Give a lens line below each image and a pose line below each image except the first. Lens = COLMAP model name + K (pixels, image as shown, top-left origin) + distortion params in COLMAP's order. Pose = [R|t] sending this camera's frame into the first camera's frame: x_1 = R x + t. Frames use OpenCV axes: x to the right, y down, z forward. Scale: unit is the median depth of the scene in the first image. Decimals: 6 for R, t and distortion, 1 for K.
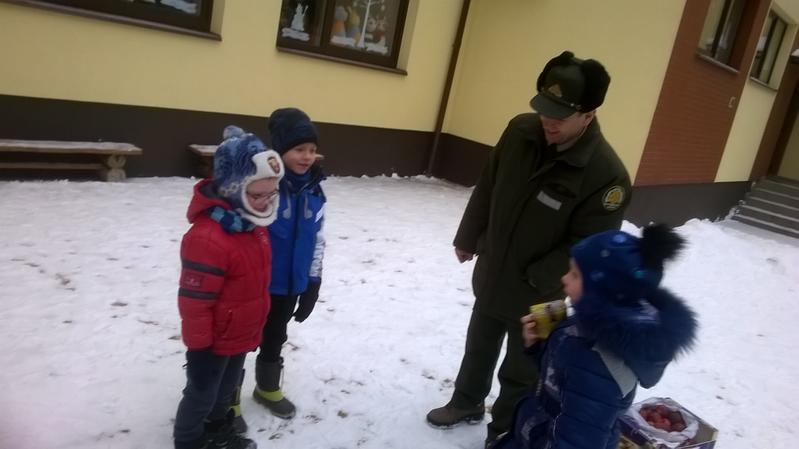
lens RADIAL K [[690.7, 0, 403.5], [0, 690.7, 238.2], [0, 0, 1]] dist [0.071179, -0.135721]
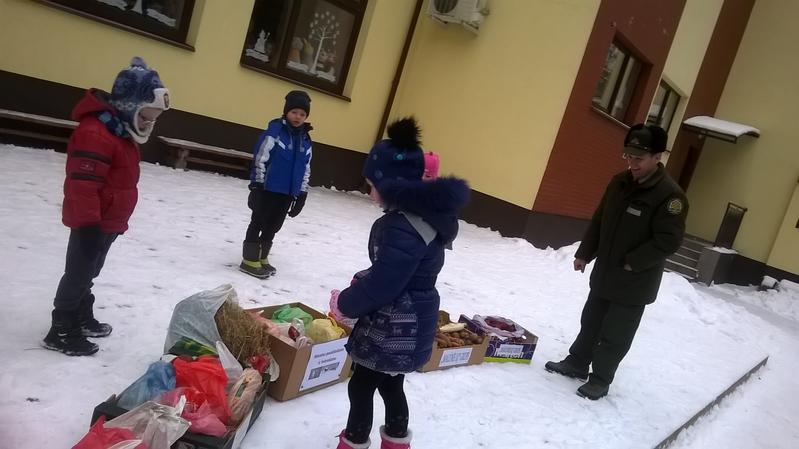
lens RADIAL K [[690.7, 0, 403.5], [0, 690.7, 238.2], [0, 0, 1]] dist [0.071179, -0.135721]
pose [[0.993283, 0.080500, 0.083118, 0.016288], [-0.074289, 0.994390, -0.075296, 0.077716], [-0.088713, 0.068616, 0.993691, -0.155784]]
